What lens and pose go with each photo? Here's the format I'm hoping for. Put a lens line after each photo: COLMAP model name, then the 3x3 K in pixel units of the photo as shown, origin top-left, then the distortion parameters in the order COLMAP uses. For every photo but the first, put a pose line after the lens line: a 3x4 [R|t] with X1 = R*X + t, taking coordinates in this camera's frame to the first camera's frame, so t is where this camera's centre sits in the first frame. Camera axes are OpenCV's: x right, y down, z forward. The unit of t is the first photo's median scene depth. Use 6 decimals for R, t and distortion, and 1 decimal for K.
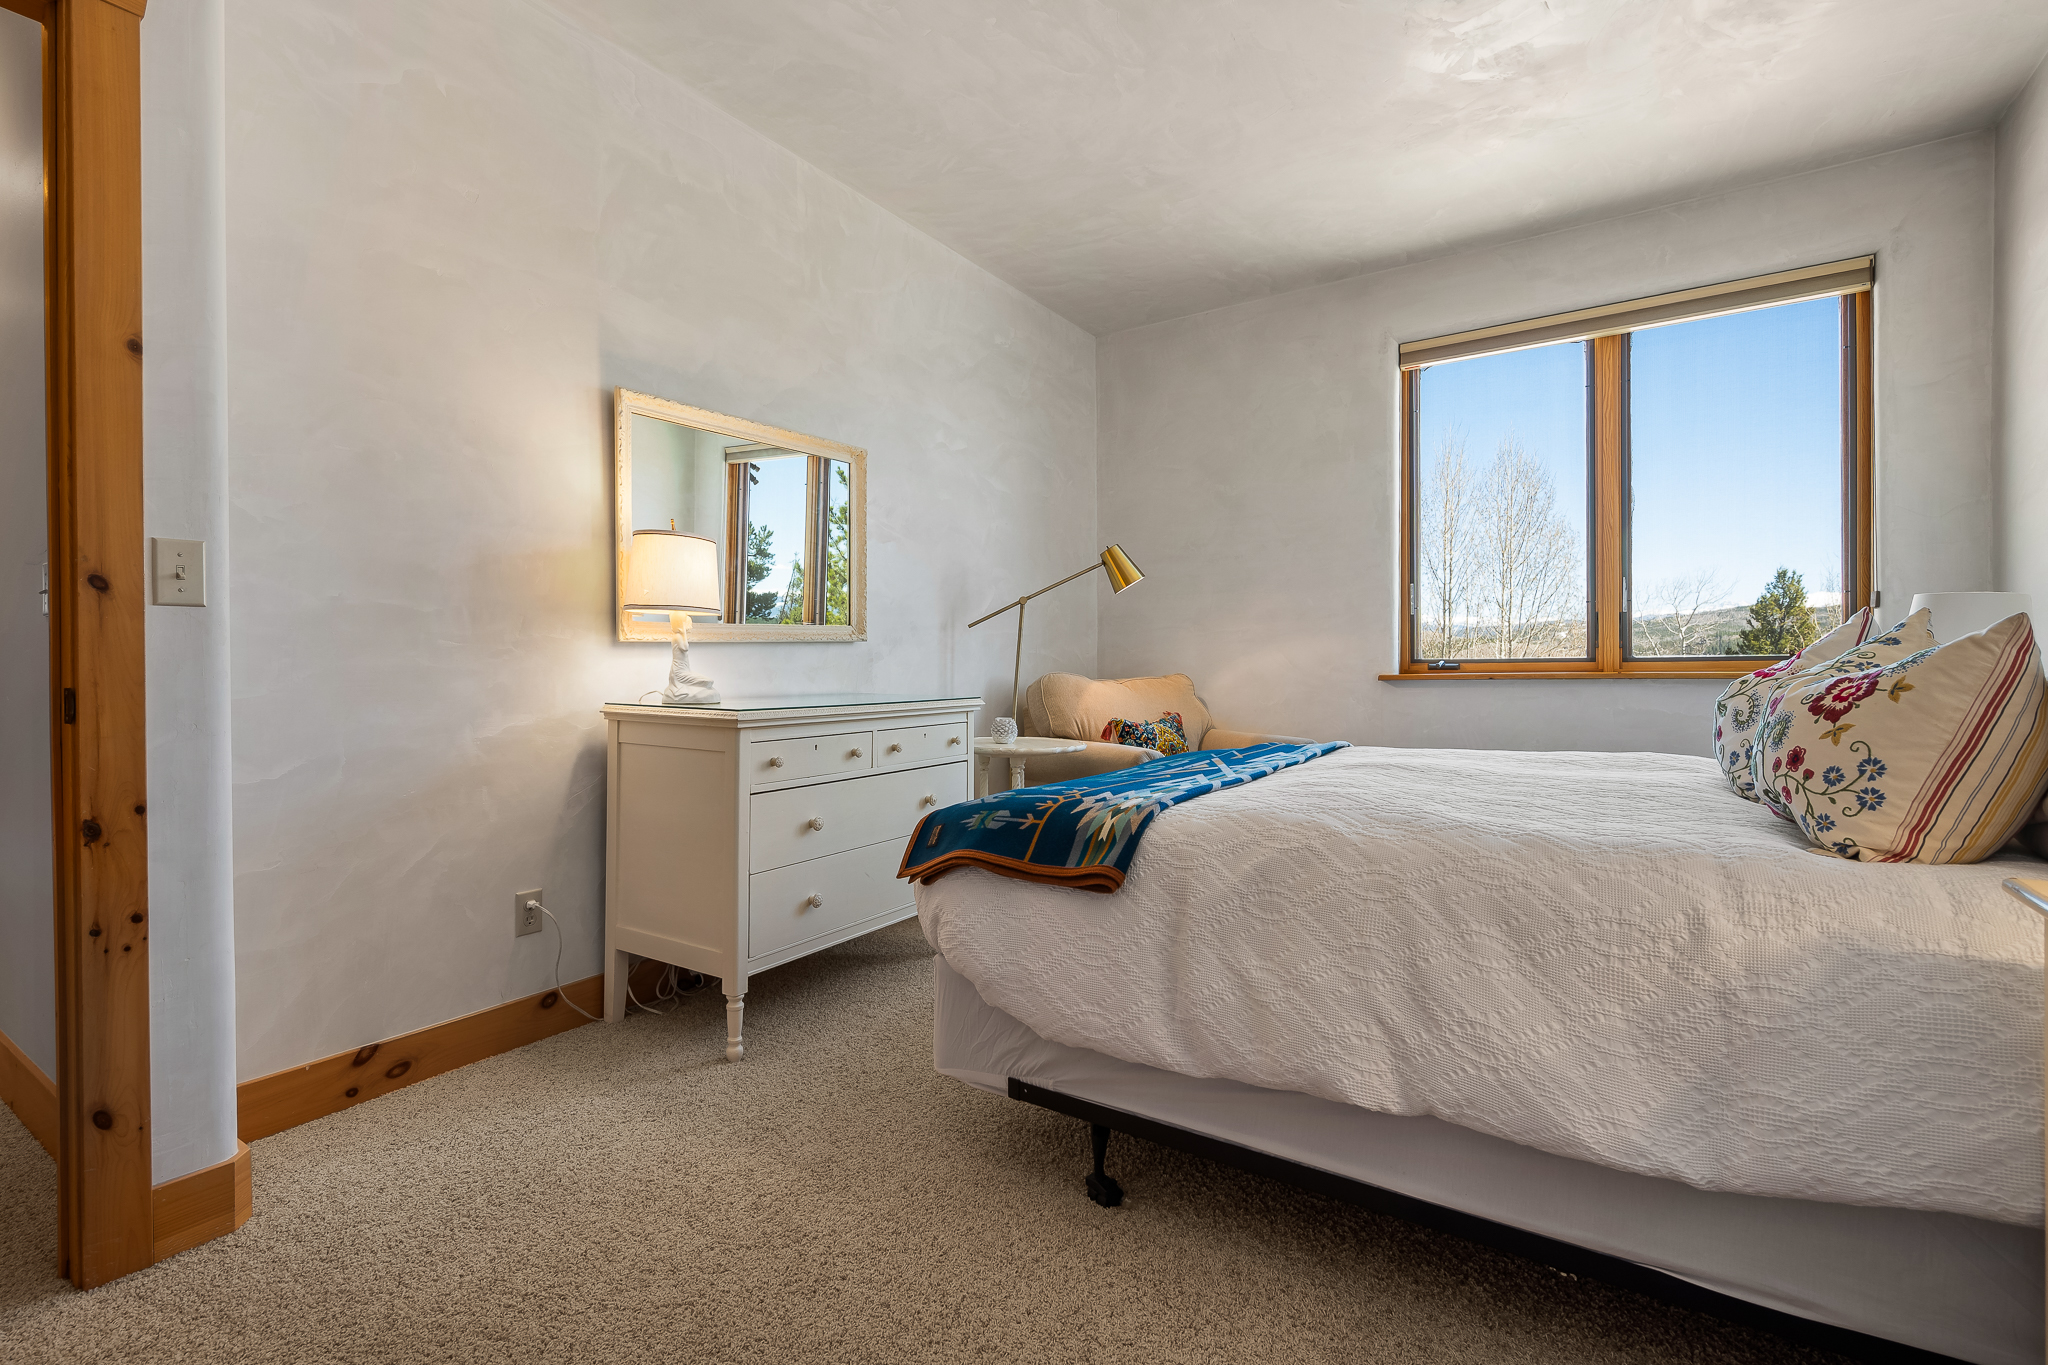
lens RADIAL K [[917.0, 0, 1024.0], [0, 917.0, 682.5], [0, 0, 1]] dist [0.000989, 0.000318]
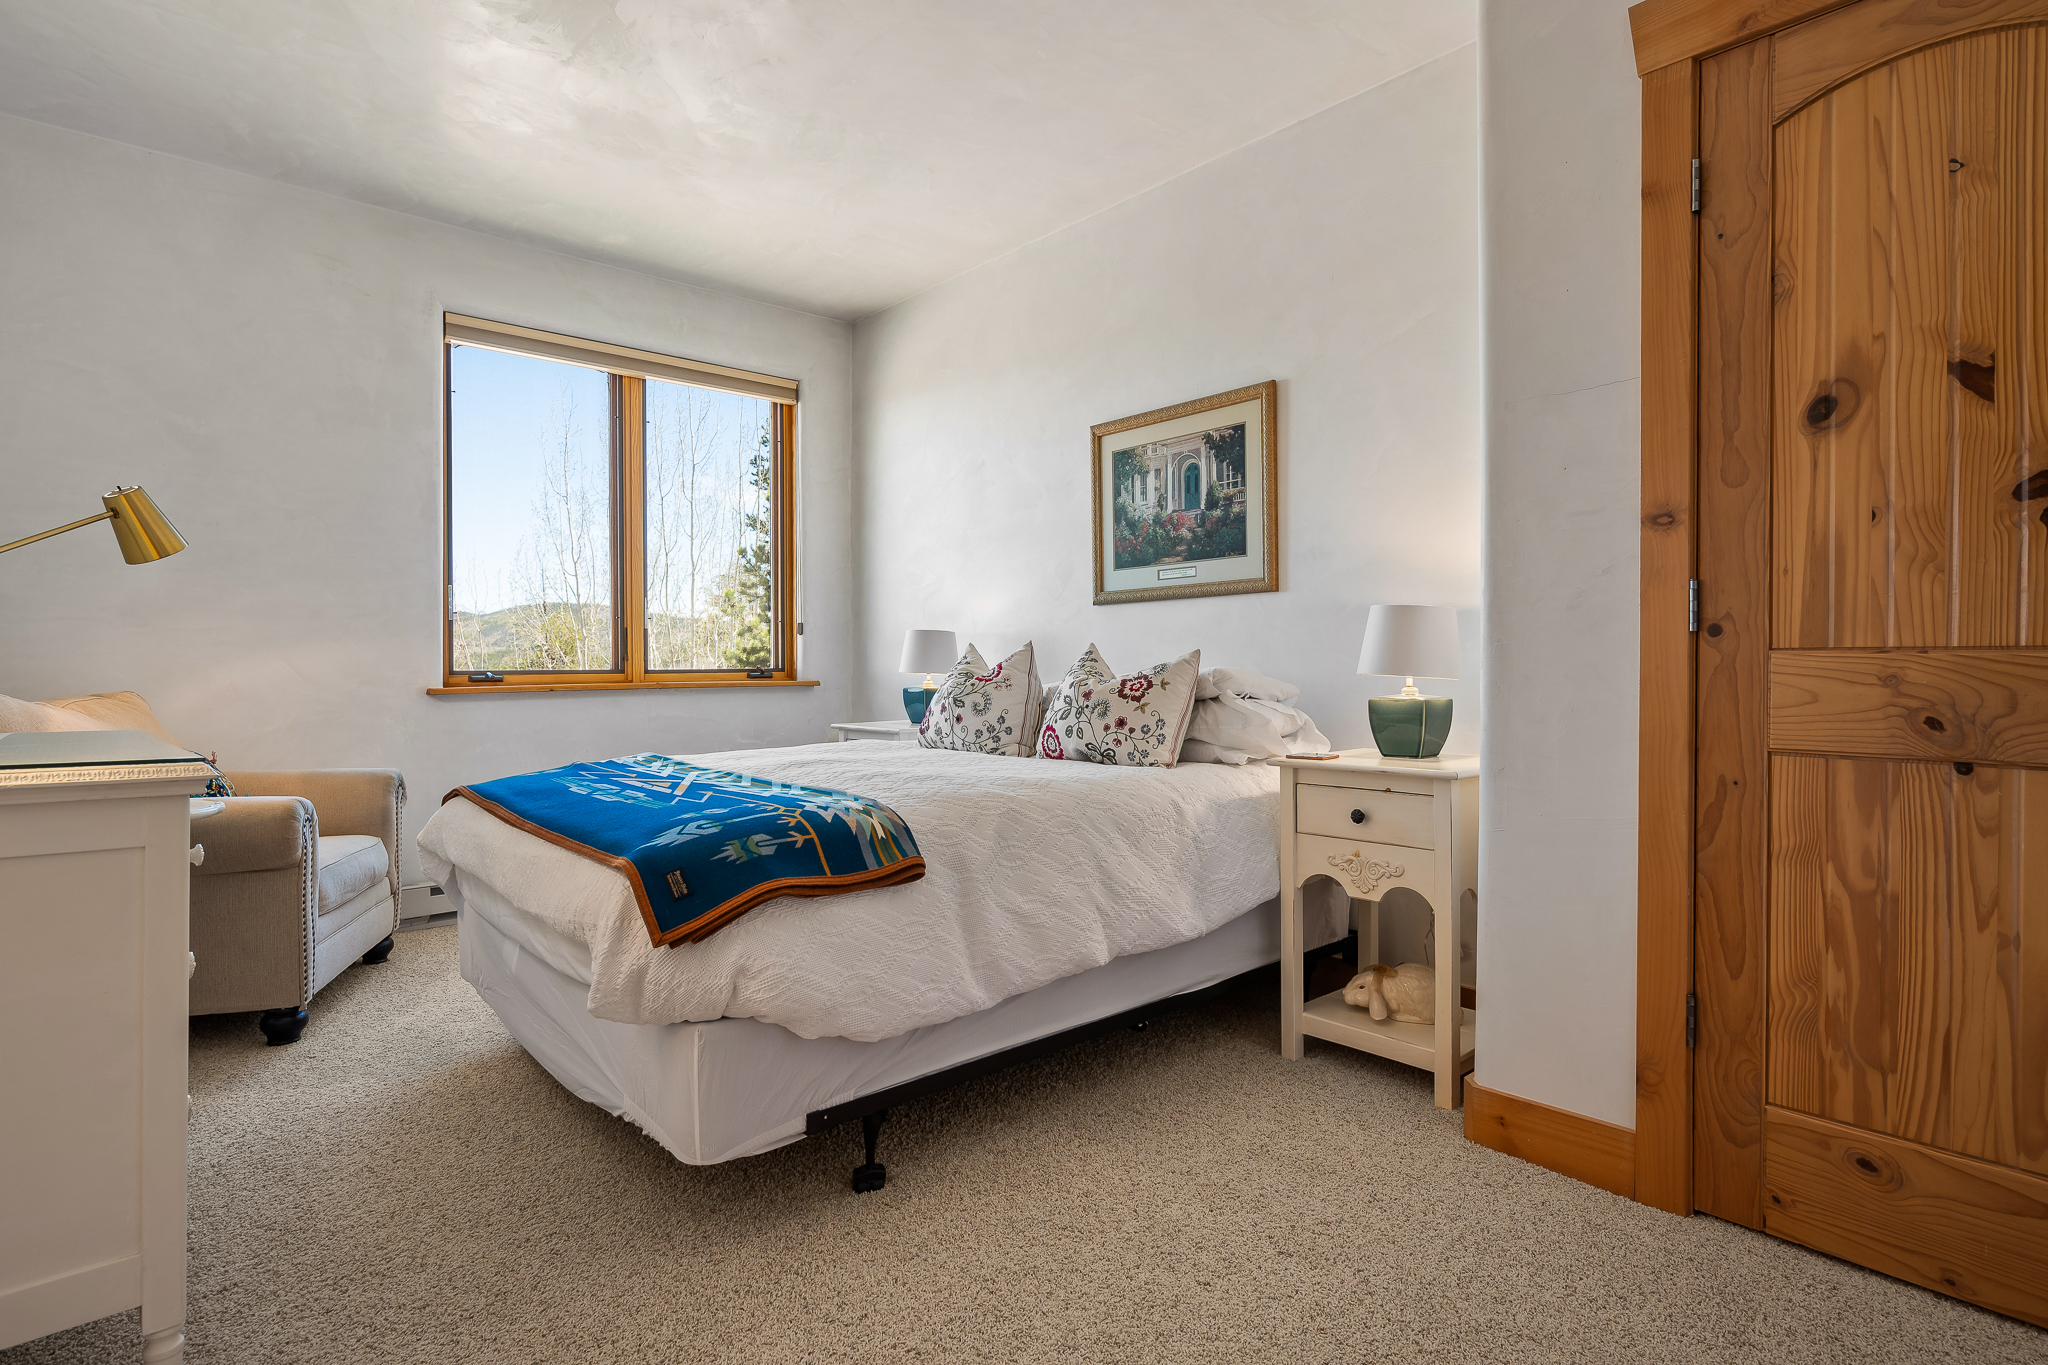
lens RADIAL K [[1048.6, 0, 1024.0], [0, 1048.6, 682.5], [0, 0, 1]] dist [0.002694, 0.000309]
pose [[0.256836, -0.007721, 0.966424, -1.155488], [0.024066, 0.999709, 0.001591, -0.006307], [-0.966155, 0.022849, 0.256947, 0.586304]]
